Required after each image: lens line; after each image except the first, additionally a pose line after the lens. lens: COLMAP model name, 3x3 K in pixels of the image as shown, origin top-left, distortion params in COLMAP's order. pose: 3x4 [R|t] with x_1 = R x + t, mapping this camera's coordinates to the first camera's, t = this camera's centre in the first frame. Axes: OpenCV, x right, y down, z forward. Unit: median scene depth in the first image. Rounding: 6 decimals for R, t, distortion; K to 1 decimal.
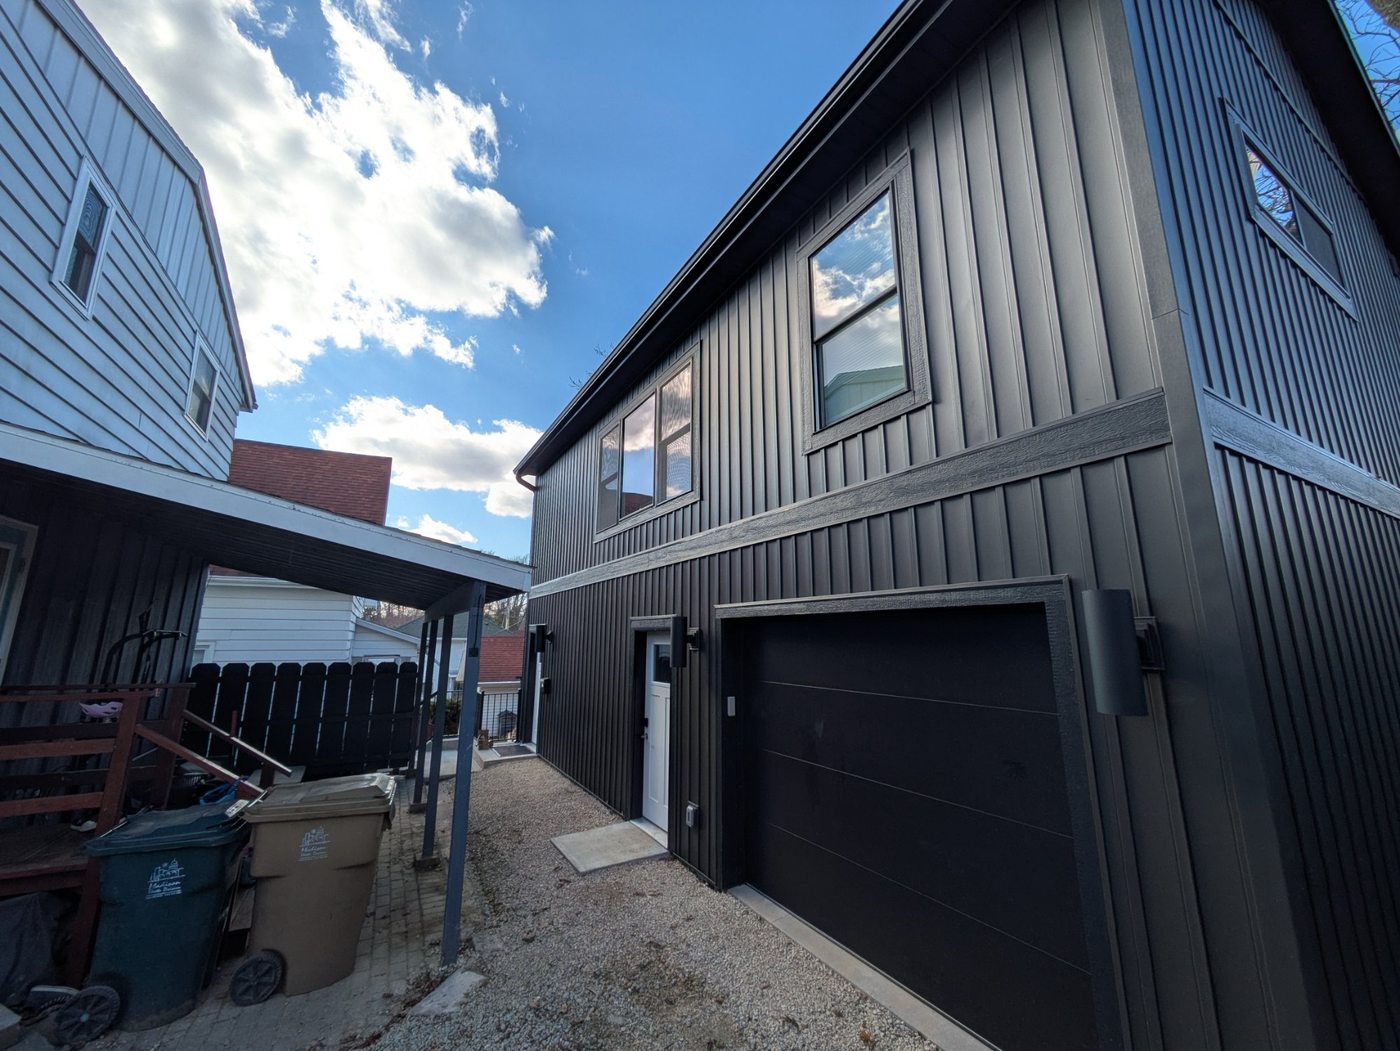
lens RADIAL K [[550.8, 0, 700.0], [0, 550.8, 525.5], [0, 0, 1]] dist [0.001117, 0.000079]
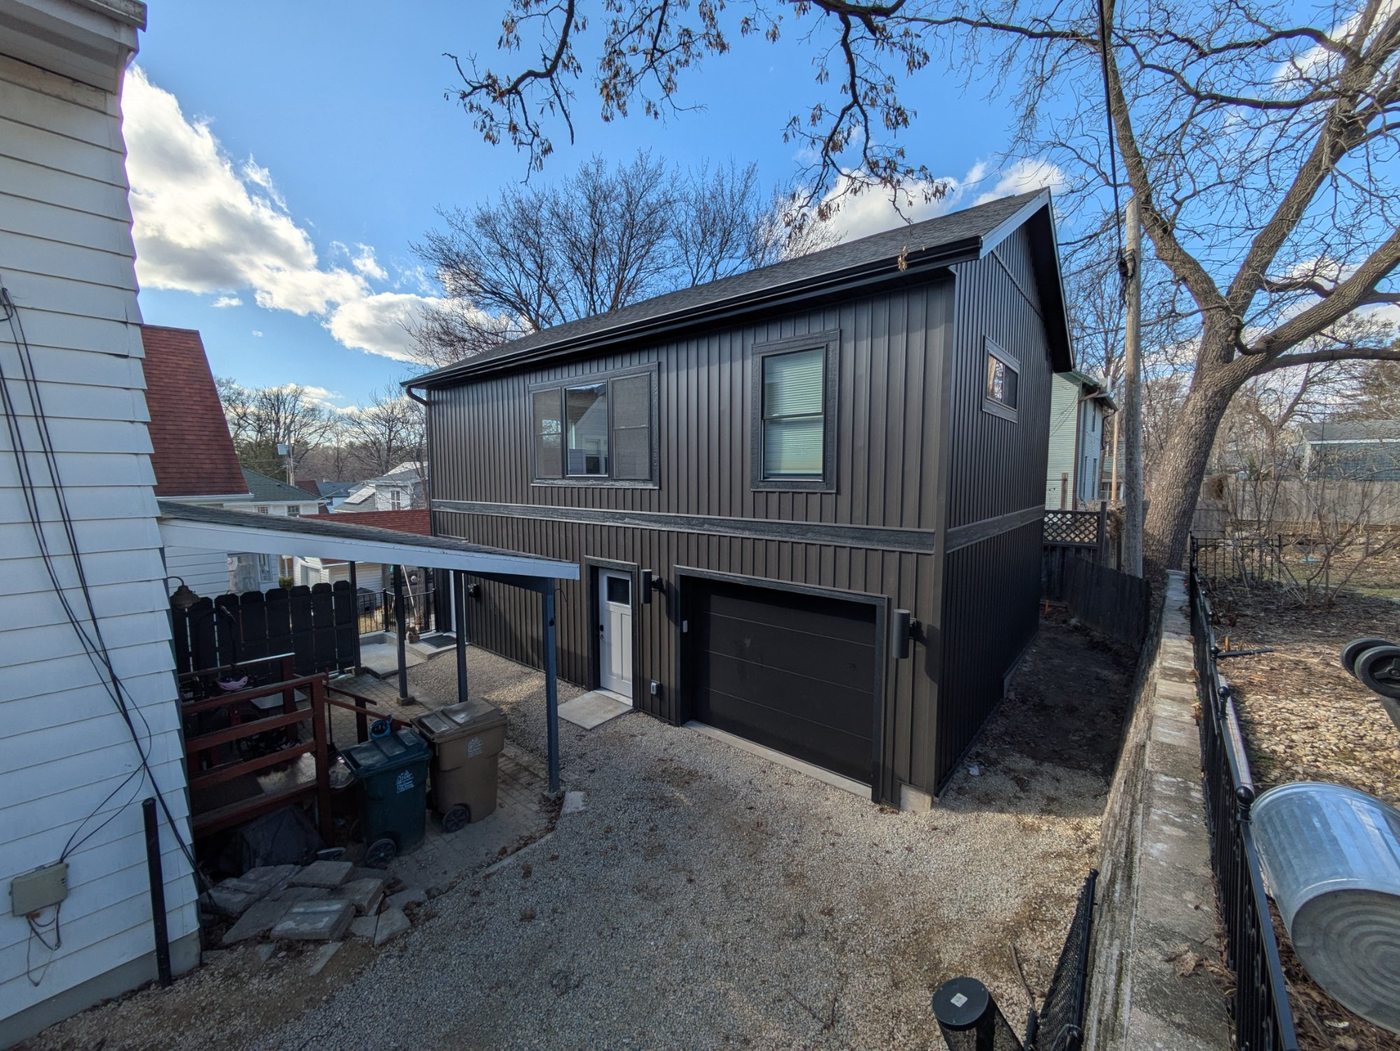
lens RADIAL K [[557.0, 0, 700.0], [0, 557.0, 525.5], [0, 0, 1]] dist [0.000716, -0.000043]
pose [[0.937059, -0.037337, 0.347170, -0.449624], [-0.067234, 0.956367, 0.284327, -0.414669], [-0.342638, -0.289772, 0.893662, -0.381320]]
